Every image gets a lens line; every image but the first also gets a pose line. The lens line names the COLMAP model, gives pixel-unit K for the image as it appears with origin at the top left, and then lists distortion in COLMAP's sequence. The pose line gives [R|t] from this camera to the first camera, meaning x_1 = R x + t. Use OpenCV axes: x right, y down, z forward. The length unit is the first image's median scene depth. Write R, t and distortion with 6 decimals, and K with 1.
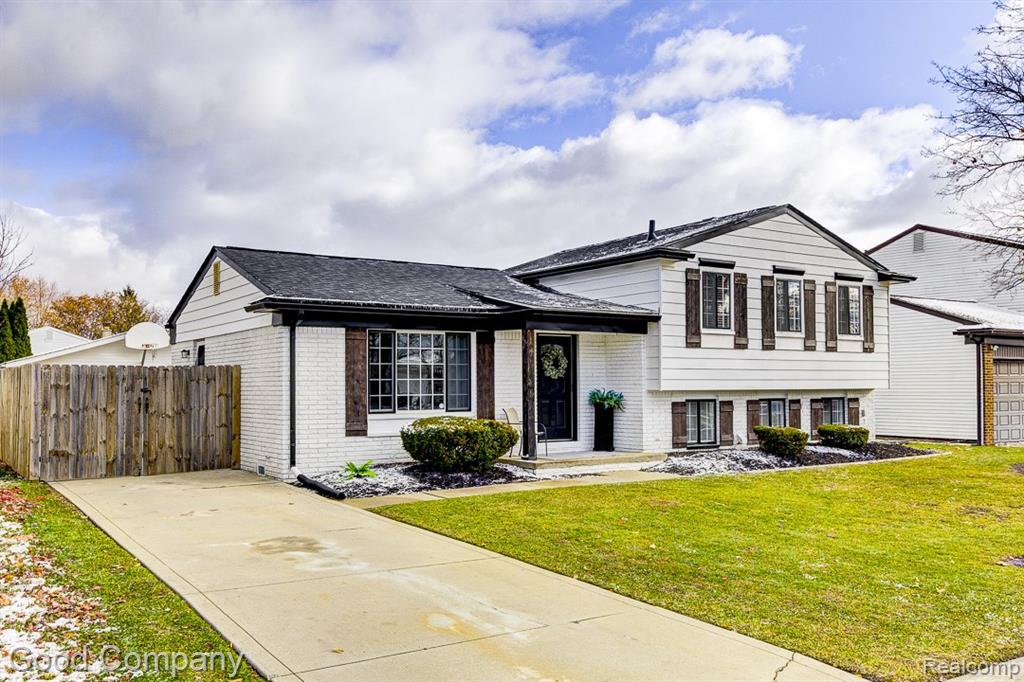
lens RADIAL K [[865.4, 0, 511.5], [0, 865.4, 344.5], [0, 0, 1]] dist [-0.002285, 0.000029]
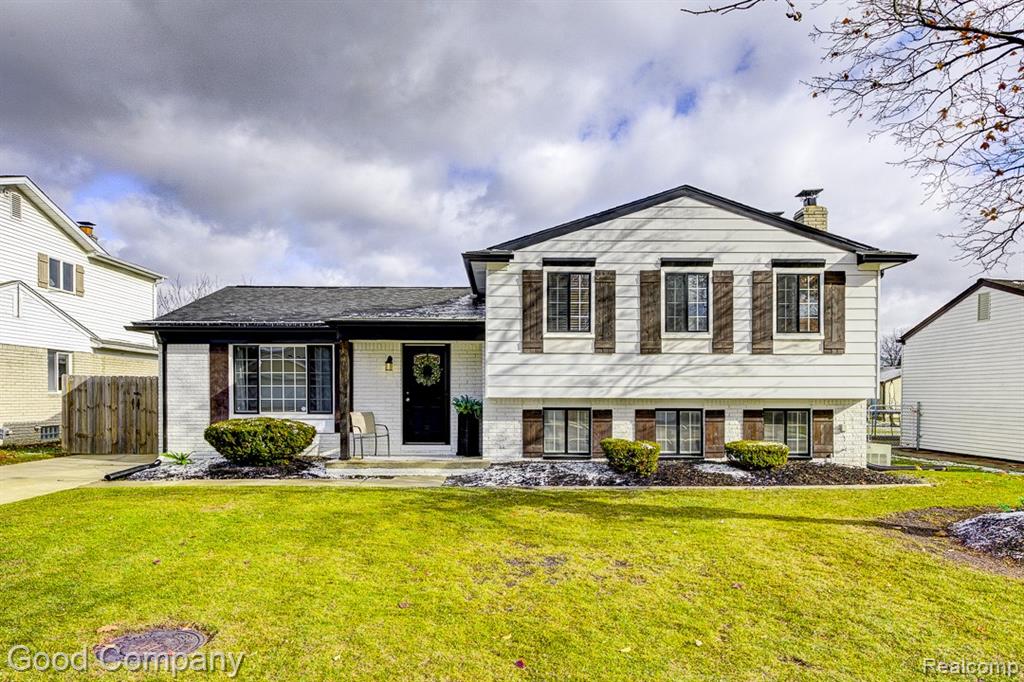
lens RADIAL K [[664.2, 0, 511.5], [0, 664.2, 389.1], [0, 0, 1]] dist [-0.000920, 0.000366]
pose [[0.842508, 0.003857, -0.538670, 0.563728], [0.019198, 0.999124, 0.037181, 0.014937], [0.538342, -0.041667, 0.841696, 0.355859]]
